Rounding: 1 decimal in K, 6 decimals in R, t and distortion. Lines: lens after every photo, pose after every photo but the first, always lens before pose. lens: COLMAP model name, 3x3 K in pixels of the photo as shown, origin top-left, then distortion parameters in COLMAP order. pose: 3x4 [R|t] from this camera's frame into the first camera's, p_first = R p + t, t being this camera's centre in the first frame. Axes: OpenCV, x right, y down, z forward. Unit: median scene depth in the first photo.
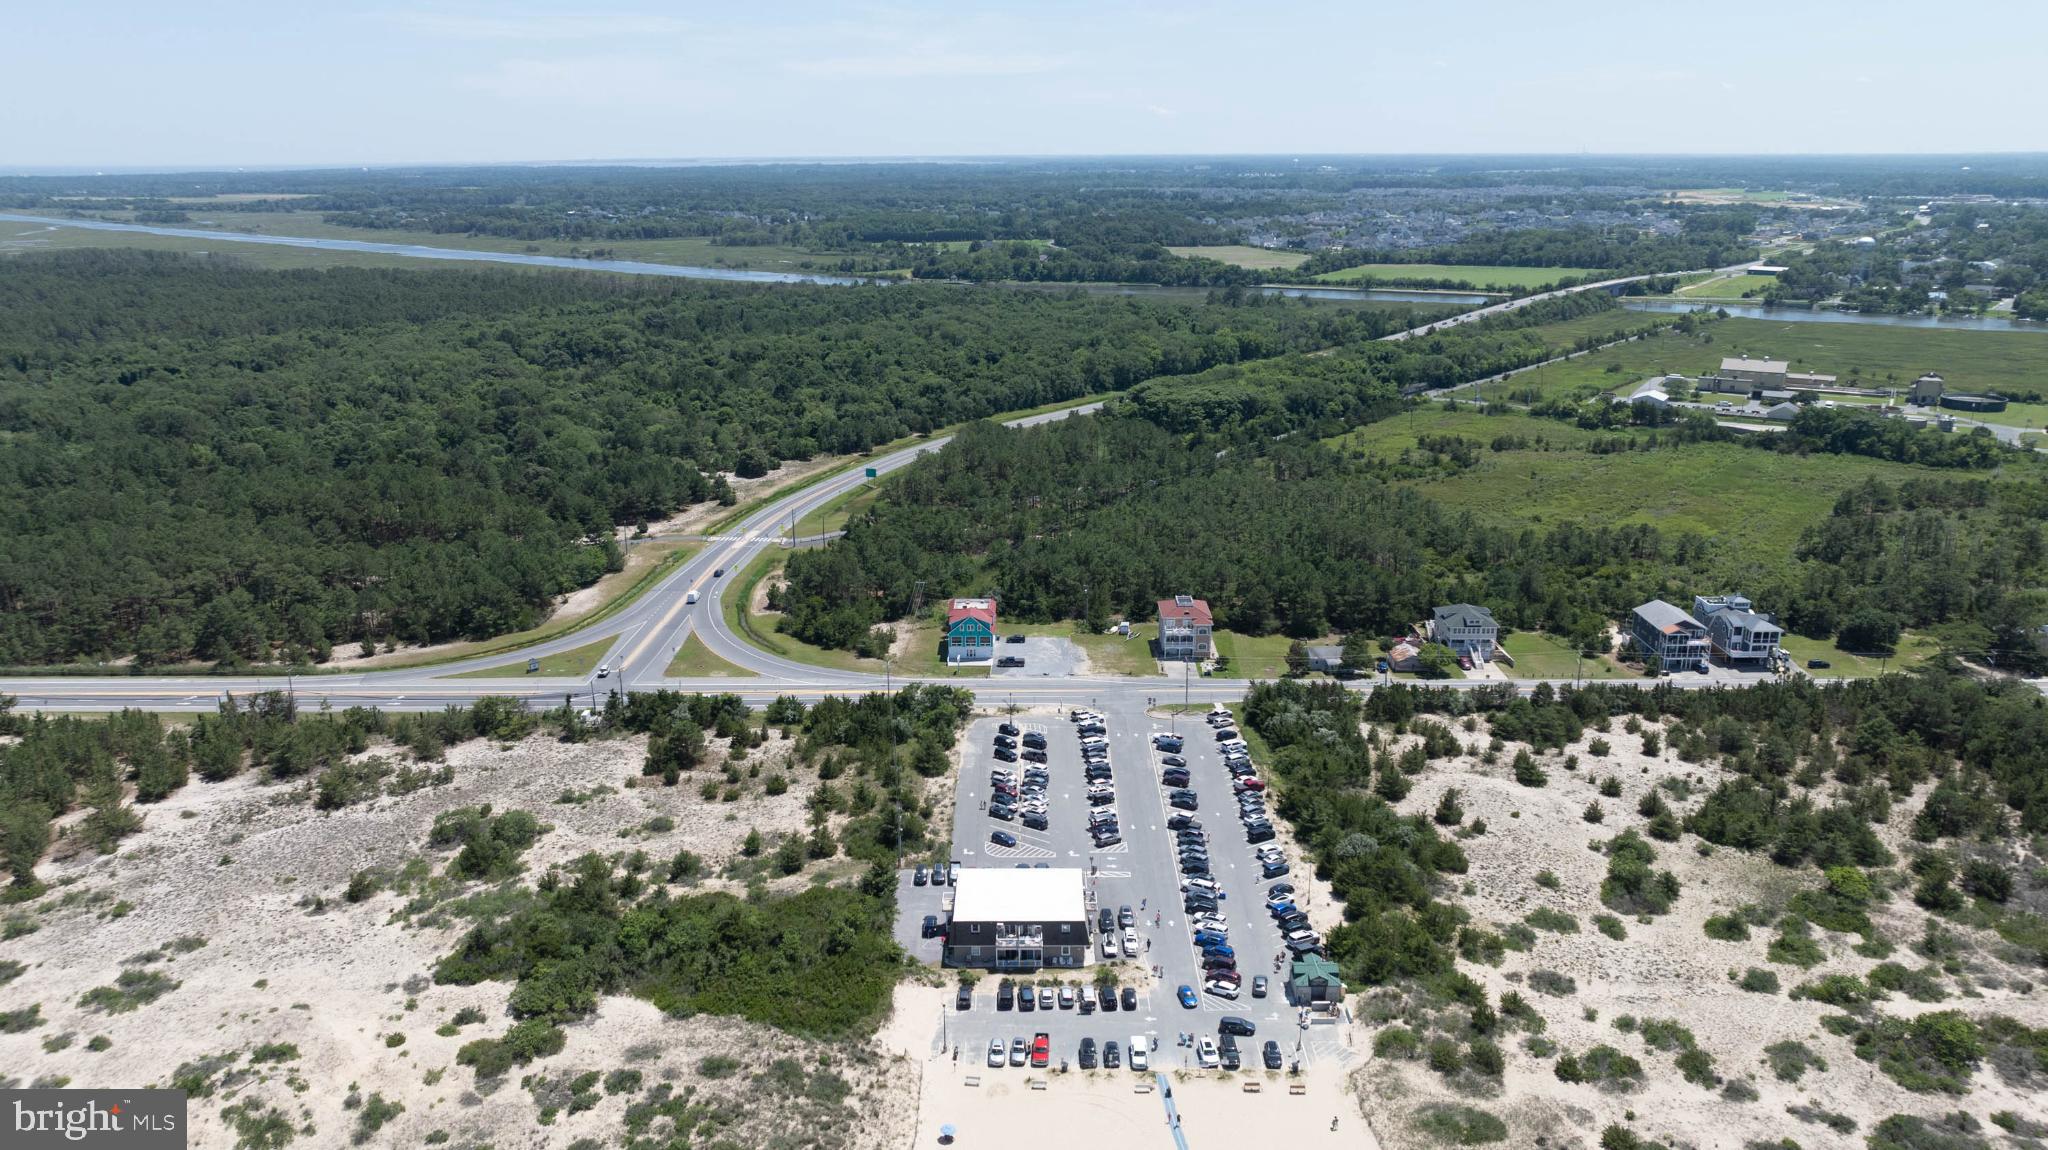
lens RADIAL K [[1501.8, 0, 1008.1], [0, 1501.8, 577.1], [0, 0, 1]] dist [-0.021752, 0.008486]
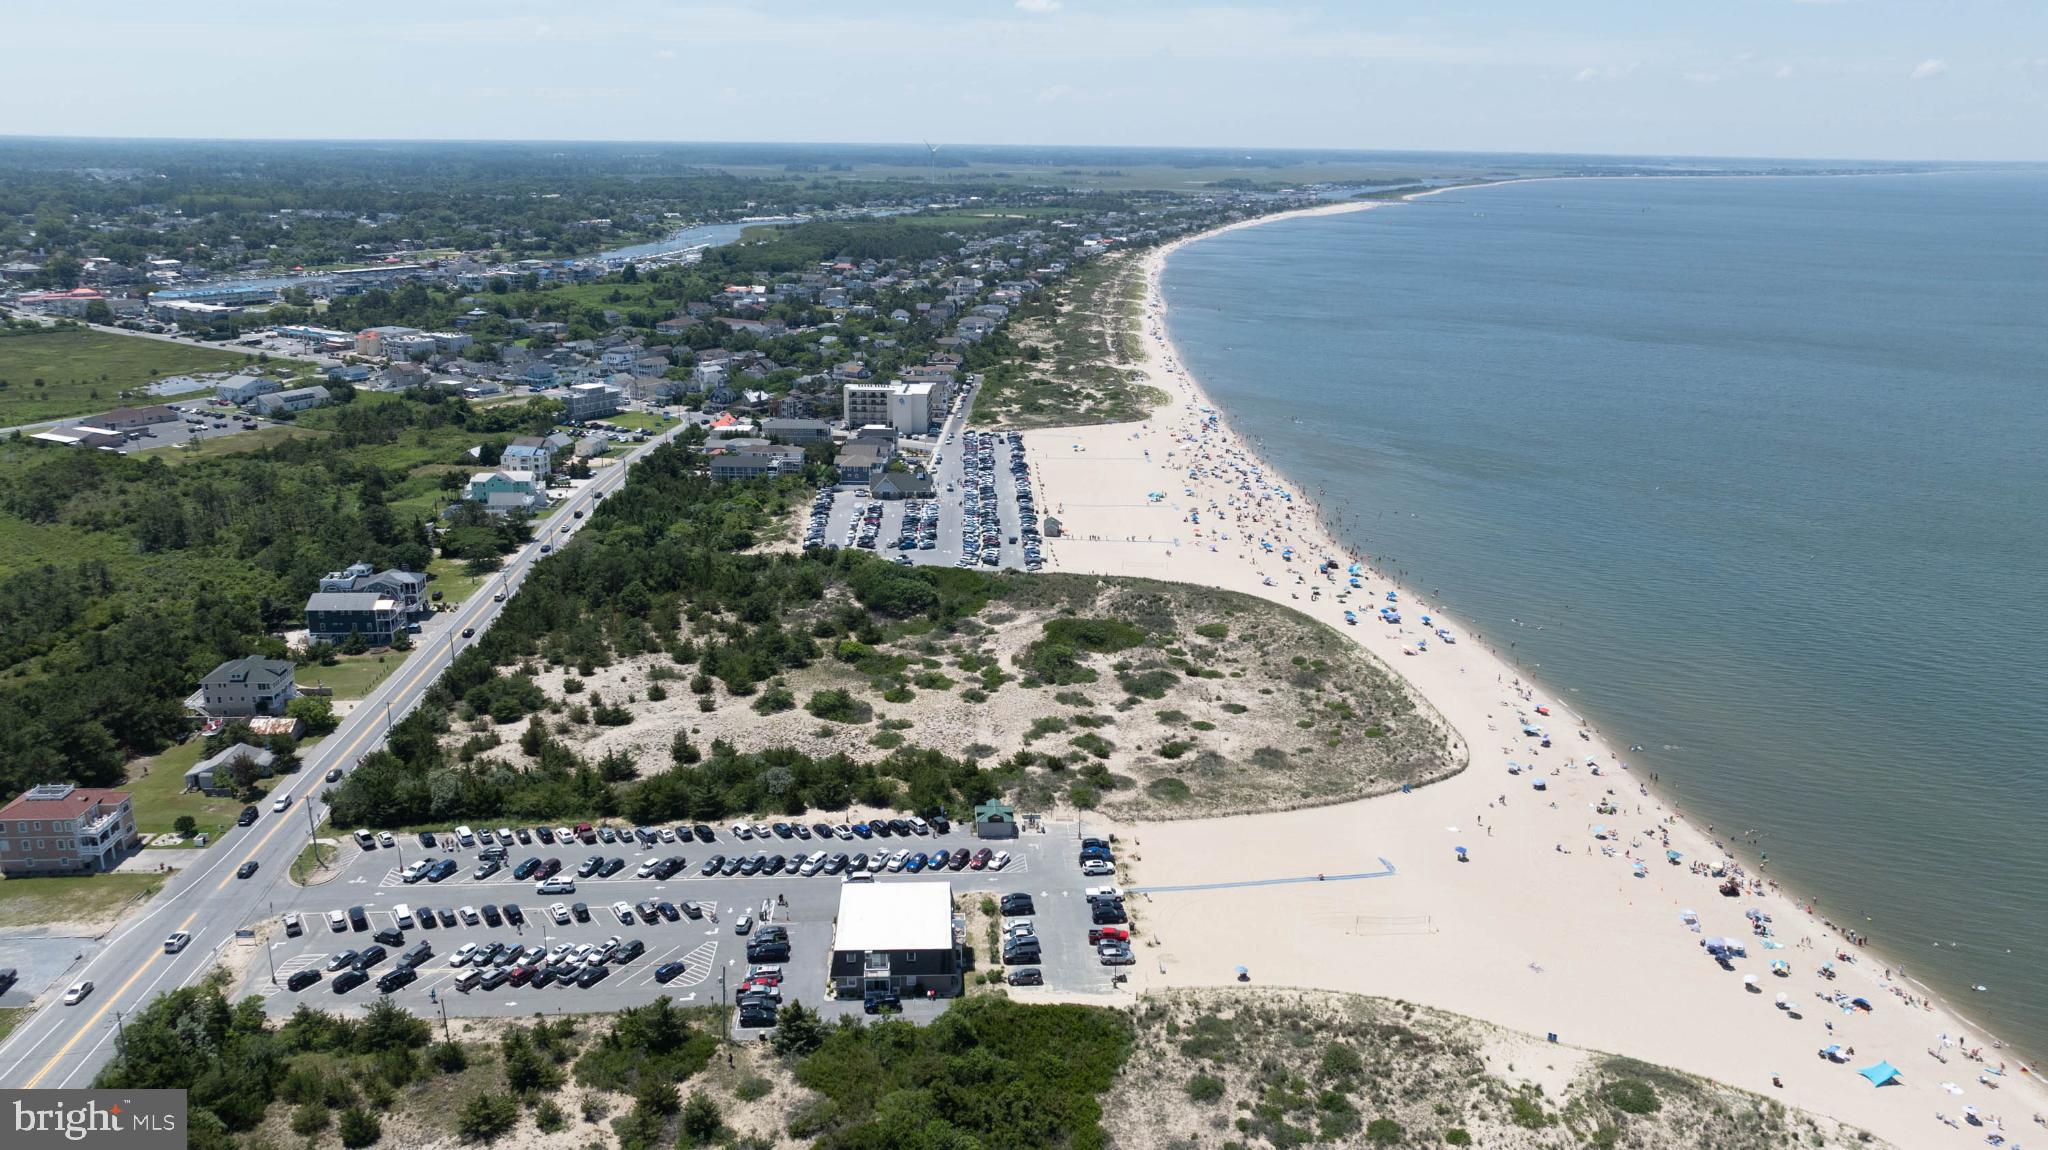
lens RADIAL K [[1501.8, 0, 1028.2], [0, 1501.8, 590.5], [0, 0, 1]] dist [-0.021752, 0.008486]
pose [[-0.071391, -0.282386, 0.956641, -1.000982], [0.265003, 0.919249, 0.291125, -0.274729], [-0.961601, 0.274297, 0.009207, 0.995424]]
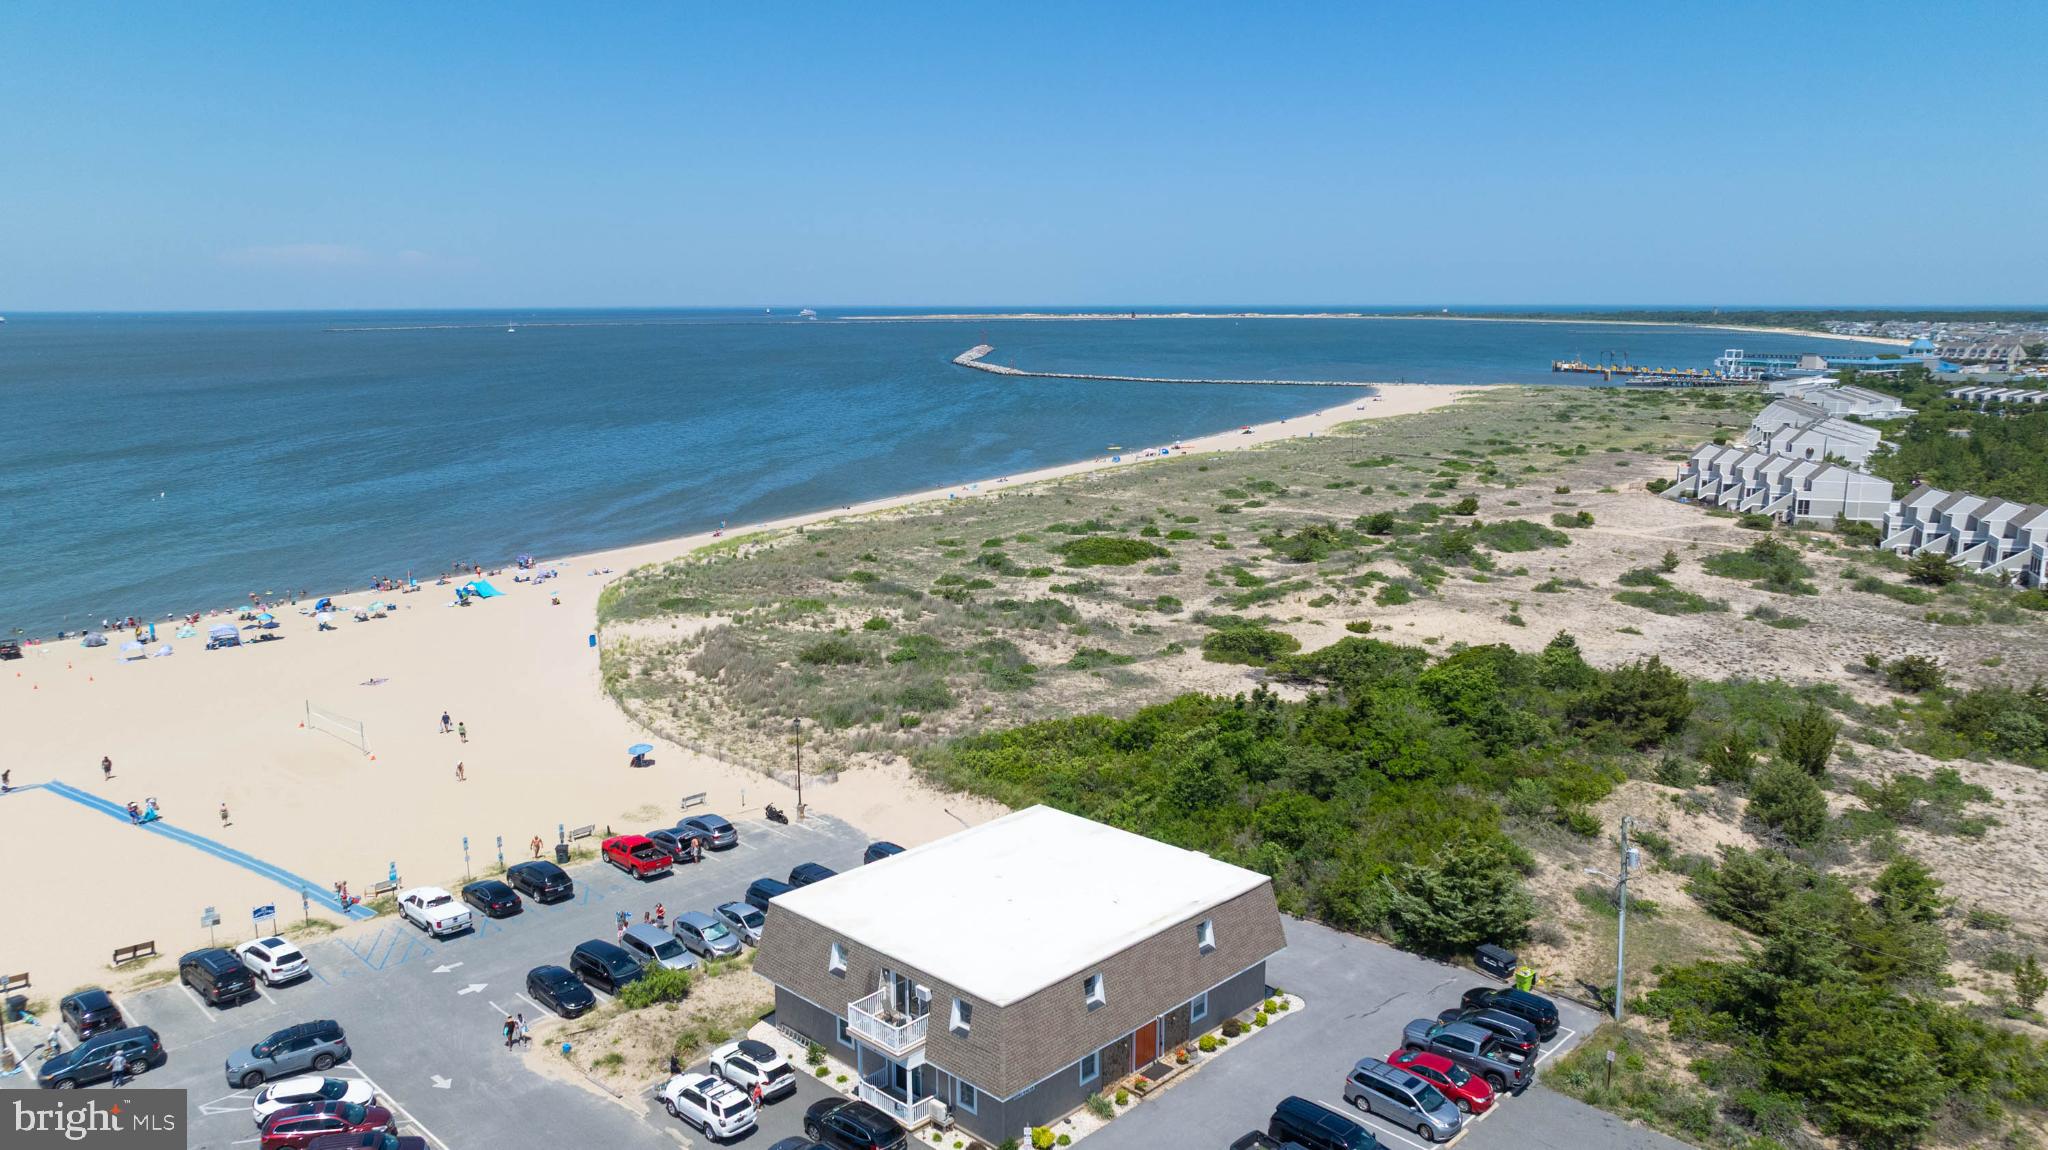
lens RADIAL K [[1501.8, 0, 1033.1], [0, 1501.8, 567.5], [0, 0, 1]] dist [-0.021752, 0.008486]
pose [[-0.682228, 0.137293, -0.718133, 0.271833], [-0.196079, 0.911874, 0.360609, 0.033142], [0.704356, 0.386829, -0.595186, 1.366461]]
